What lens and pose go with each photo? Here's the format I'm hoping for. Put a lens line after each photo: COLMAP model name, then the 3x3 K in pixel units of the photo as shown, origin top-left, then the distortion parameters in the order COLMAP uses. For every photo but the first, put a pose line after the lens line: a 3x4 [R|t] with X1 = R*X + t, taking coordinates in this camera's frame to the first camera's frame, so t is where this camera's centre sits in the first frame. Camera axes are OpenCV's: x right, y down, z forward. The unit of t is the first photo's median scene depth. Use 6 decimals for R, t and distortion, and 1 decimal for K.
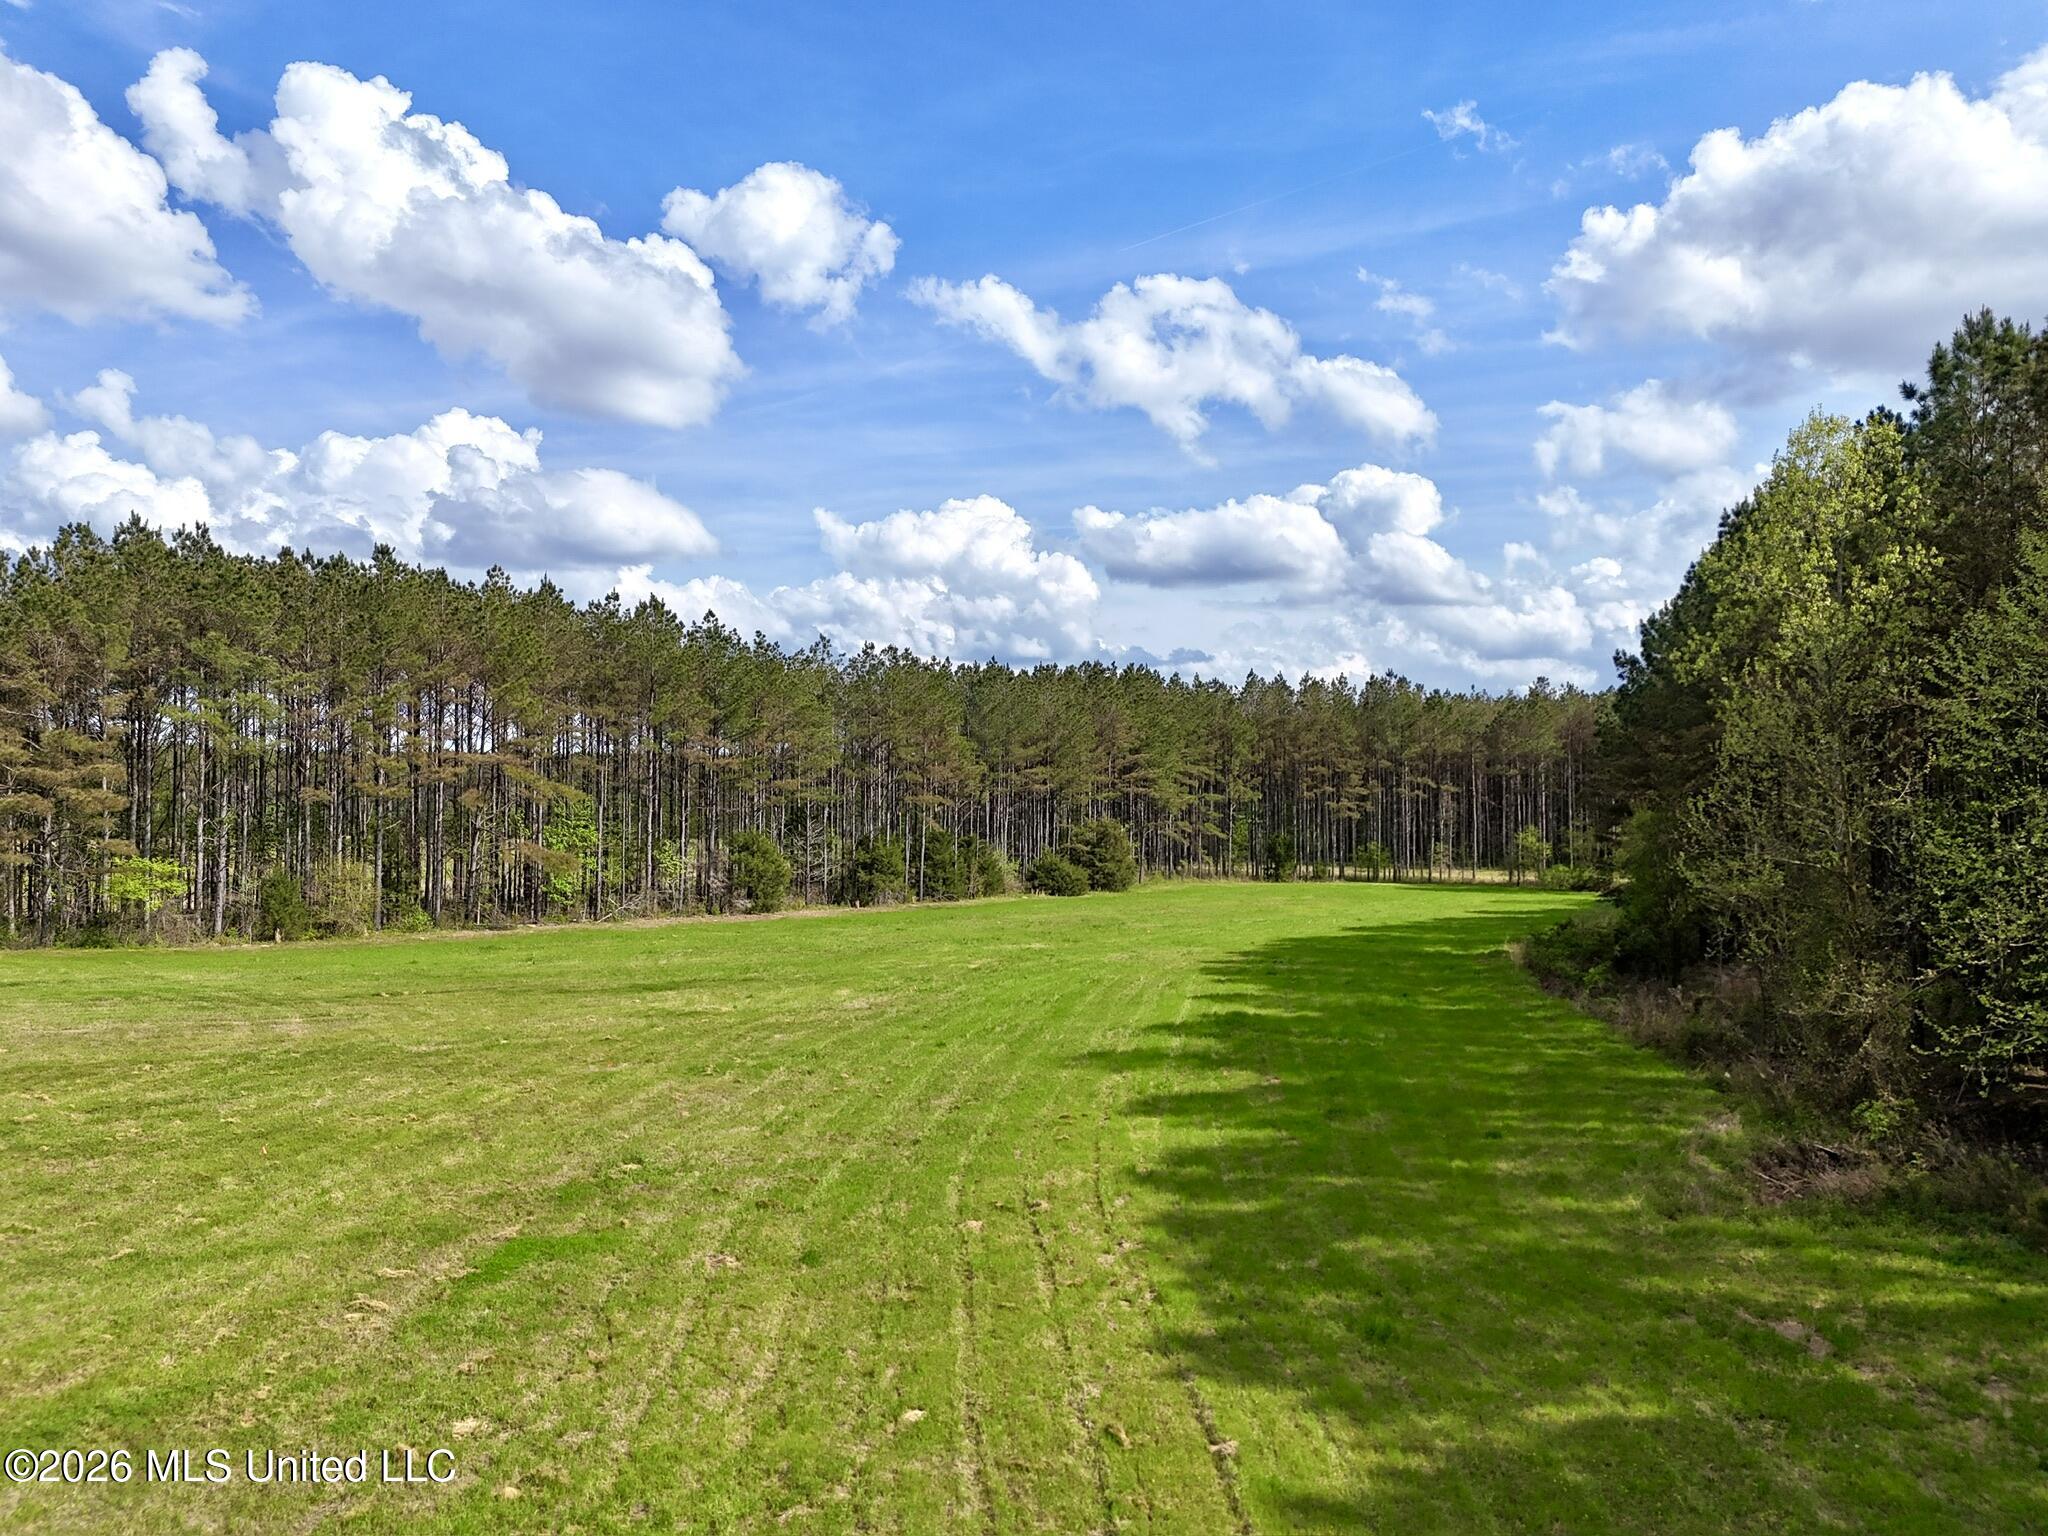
lens RADIAL K [[1463.5, 0, 1024.0], [0, 1463.5, 768.0], [0, 0, 1]] dist [0.053077, -0.002728]
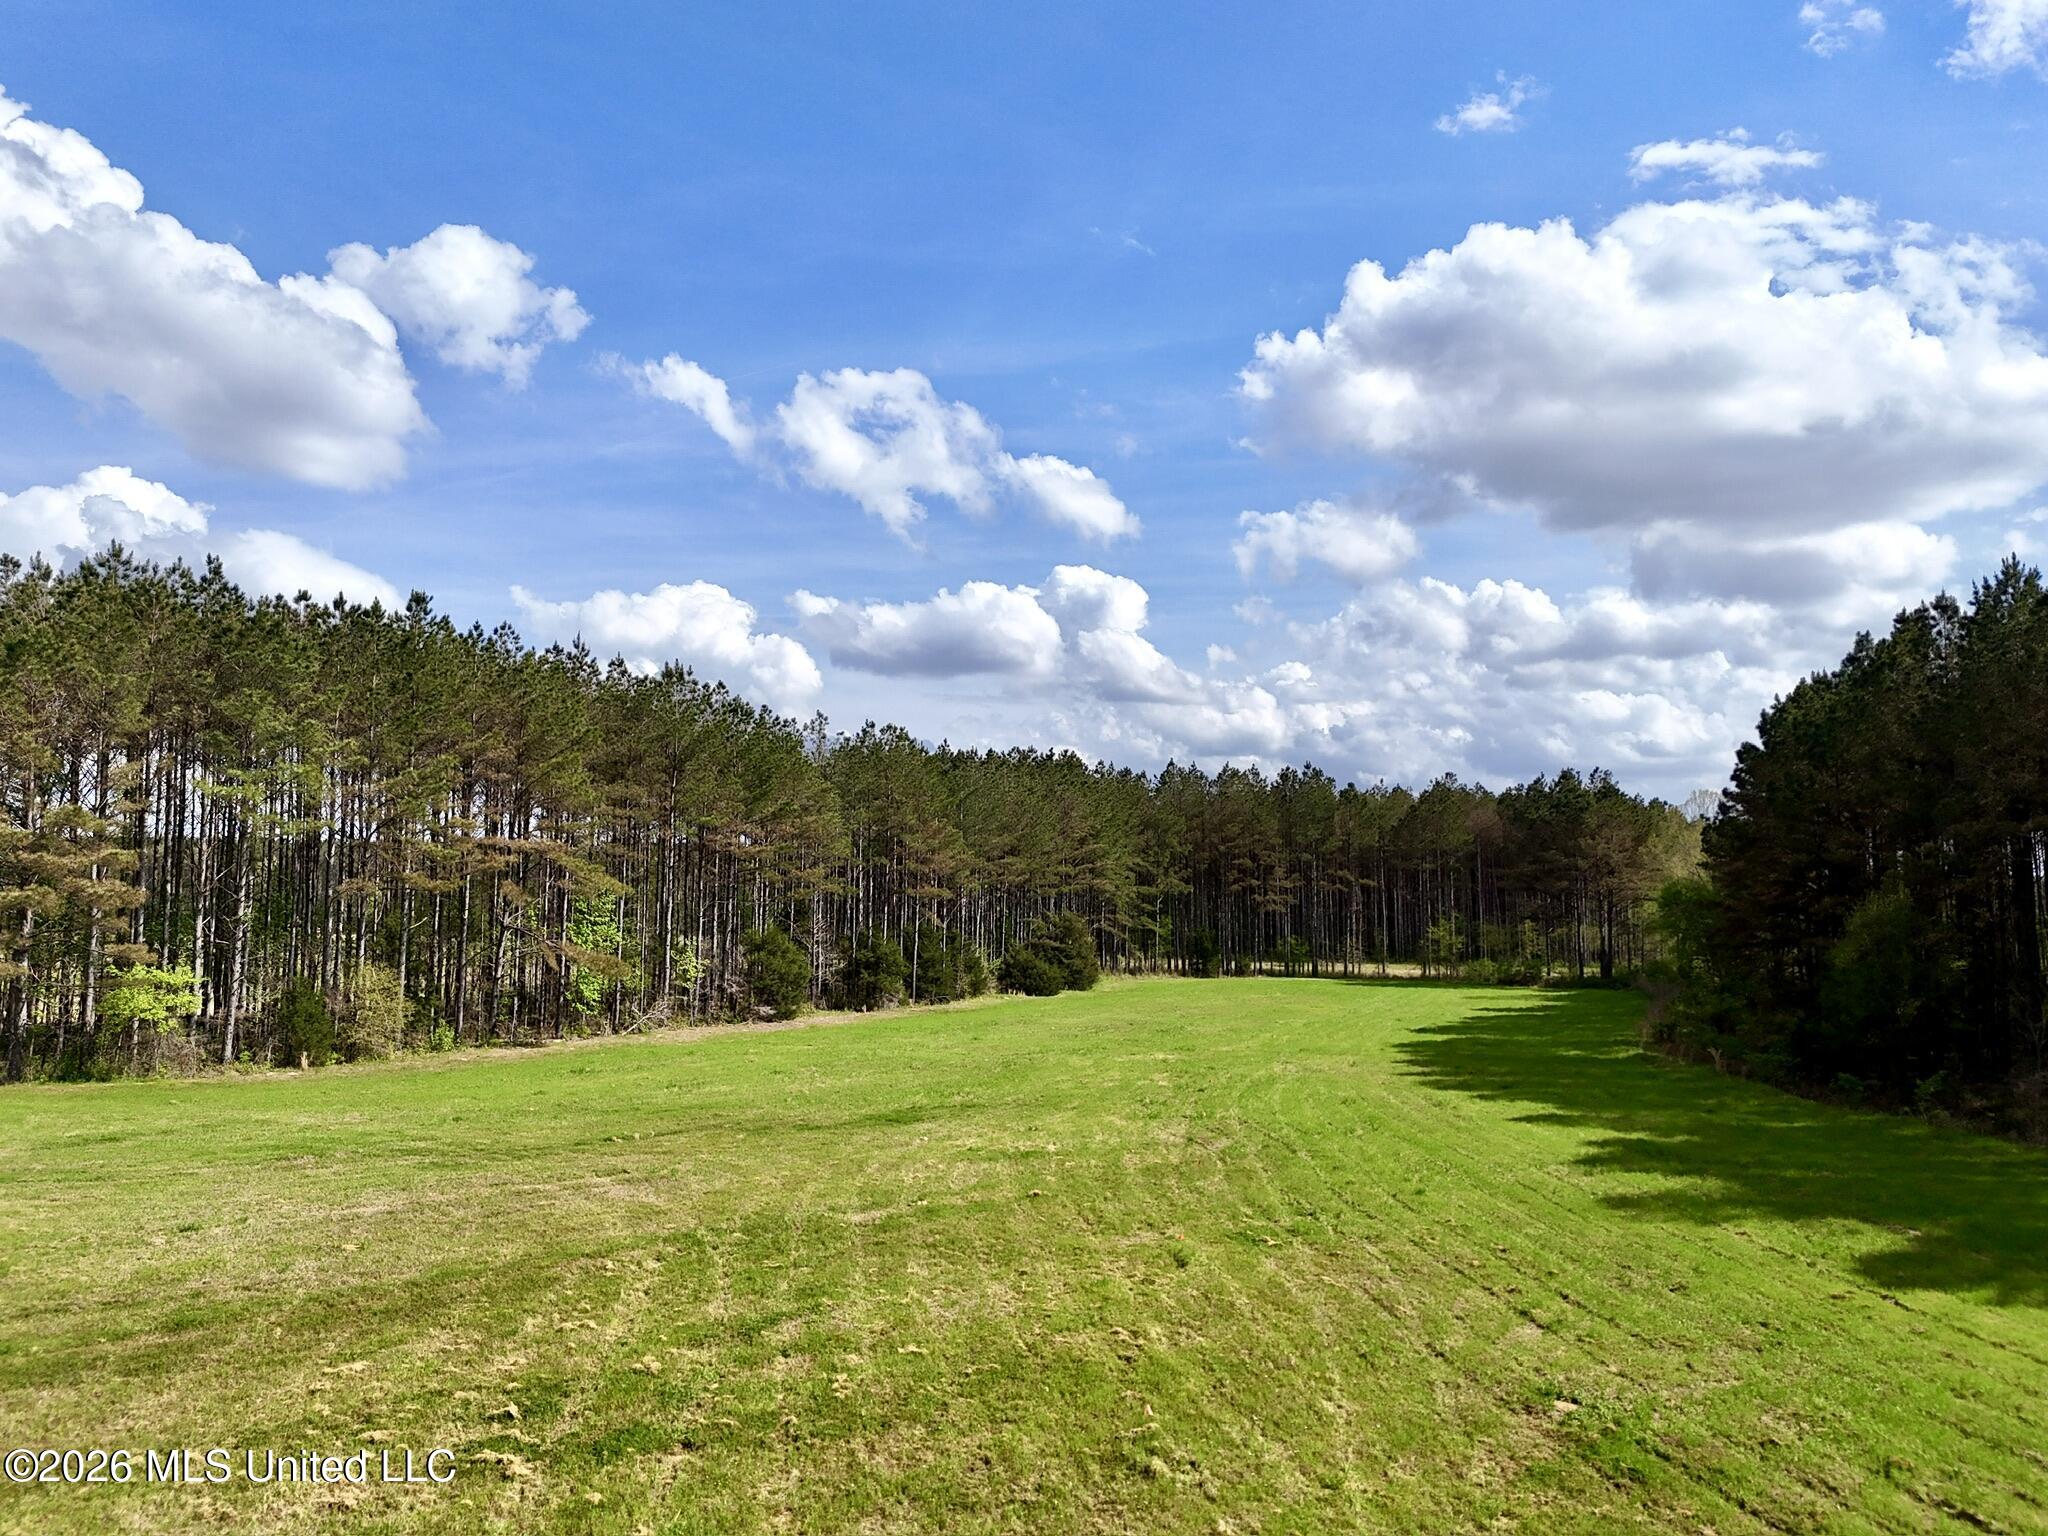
lens RADIAL K [[1472.2, 0, 1018.2], [0, 1472.2, 777.4], [0, 0, 1]] dist [0.040866, -0.003849]
pose [[0.983405, 0.018022, 0.180528, -0.160474], [-0.008317, 0.998486, -0.054375, -0.000737], [-0.181235, 0.051971, 0.982066, 0.069956]]
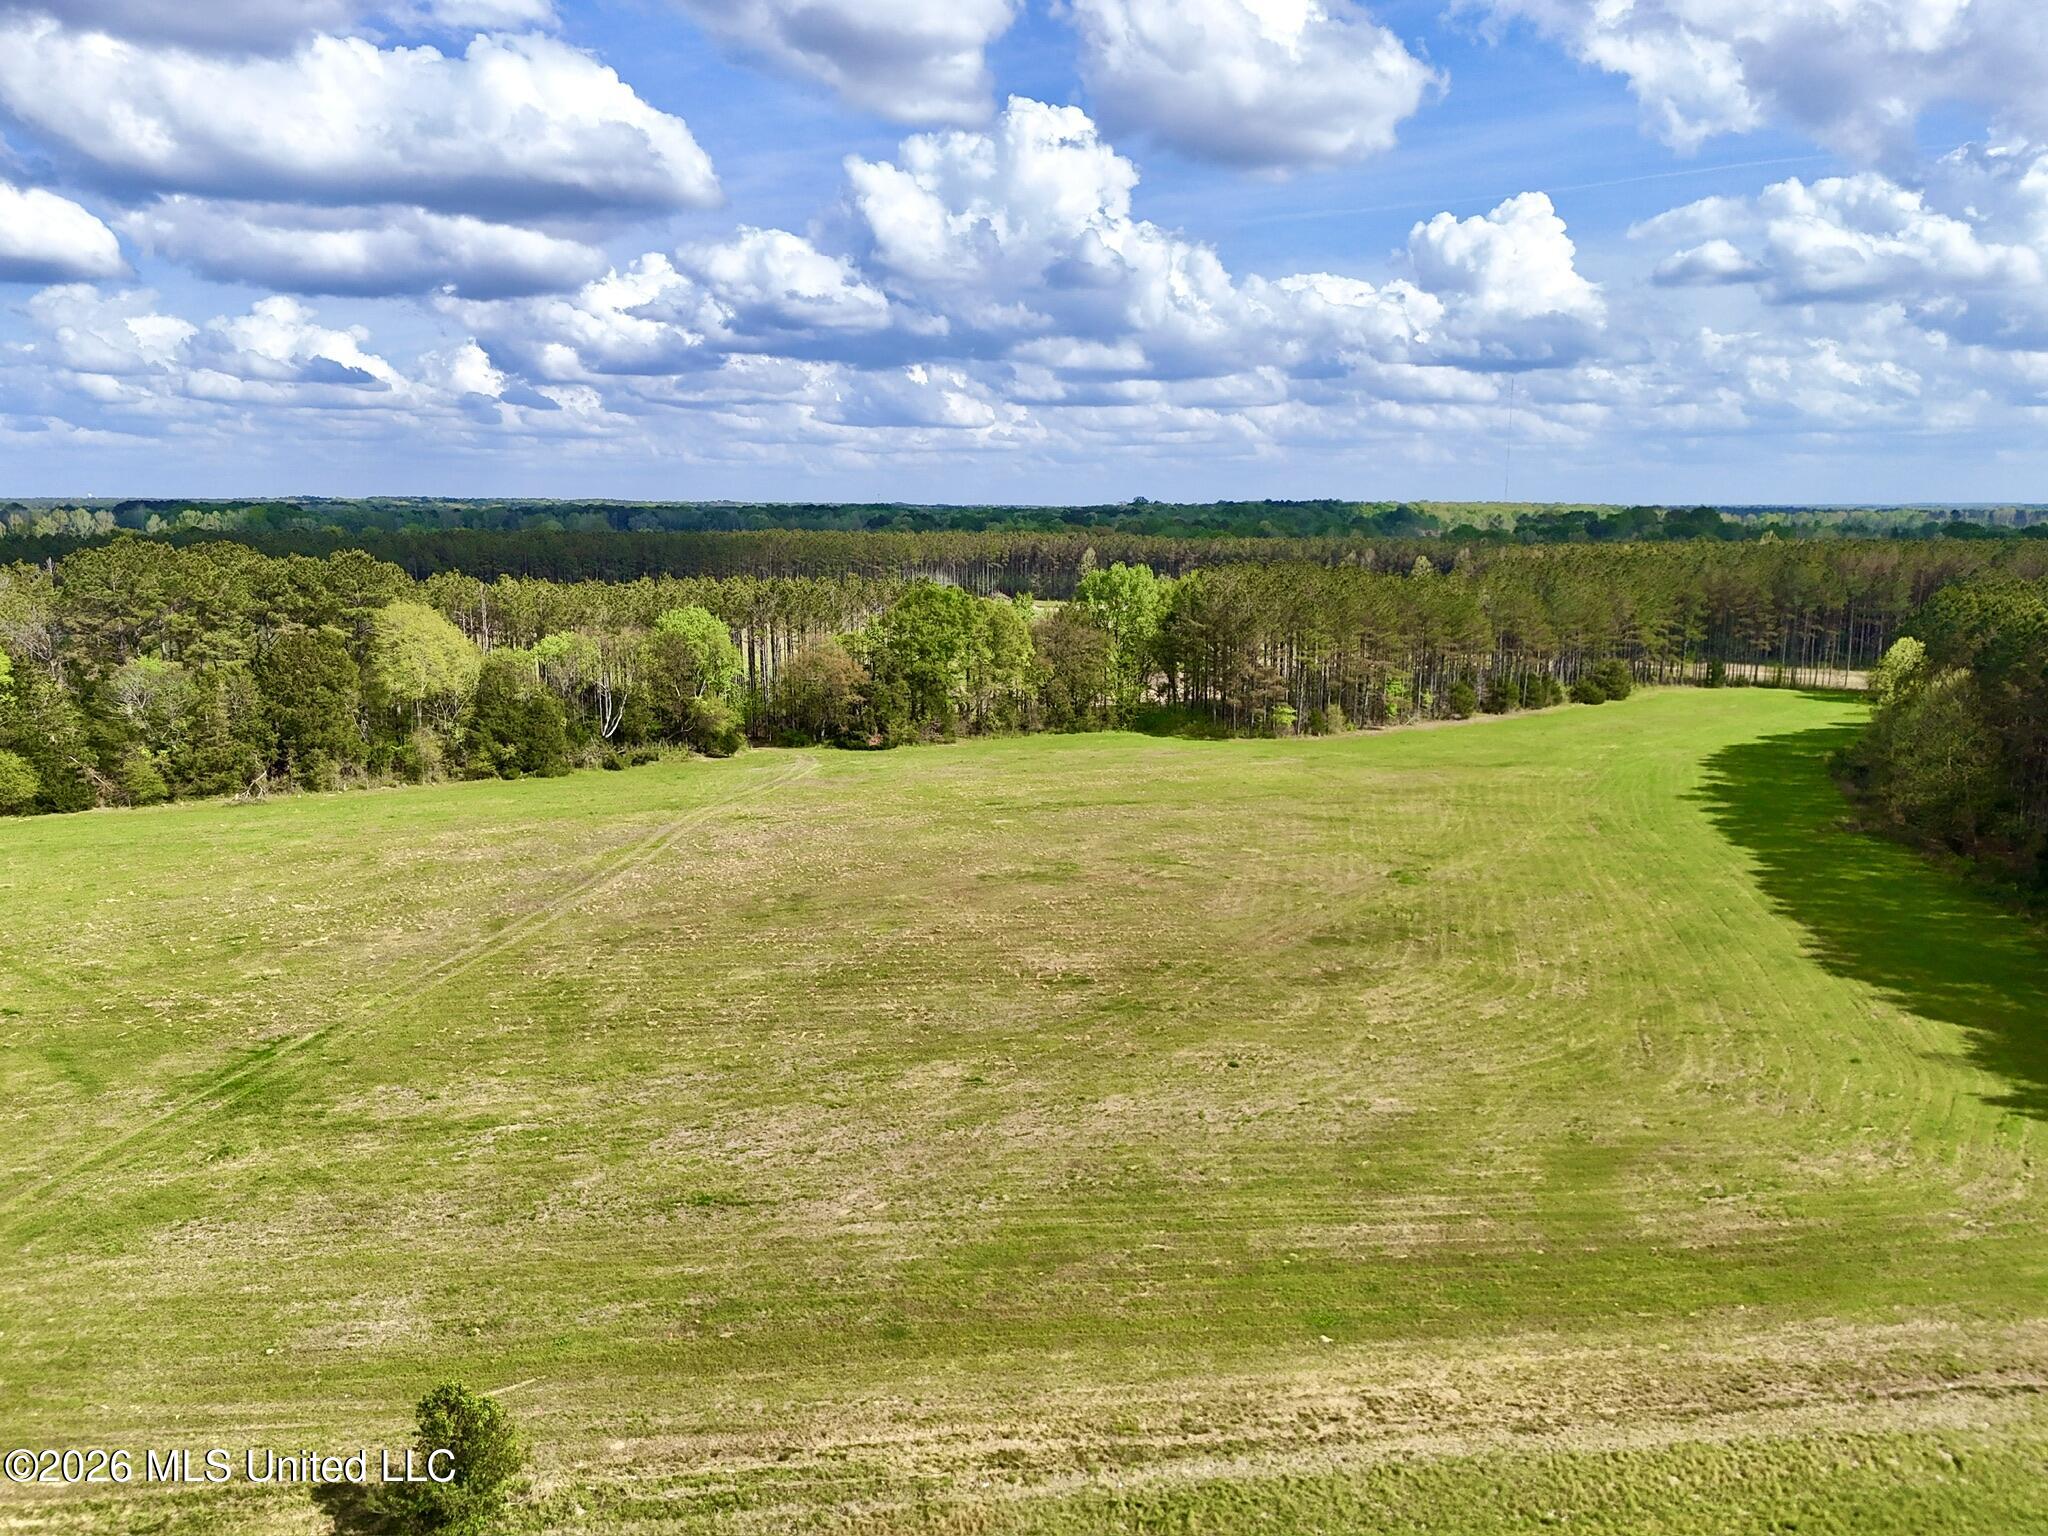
lens RADIAL K [[1472.2, 0, 1018.2], [0, 1472.2, 777.4], [0, 0, 1]] dist [0.040866, -0.003849]
pose [[0.970737, 0.040984, -0.236622, -0.237519], [0.008220, 0.979082, 0.203301, -0.216094], [0.240004, -0.199297, 0.950094, -1.019158]]
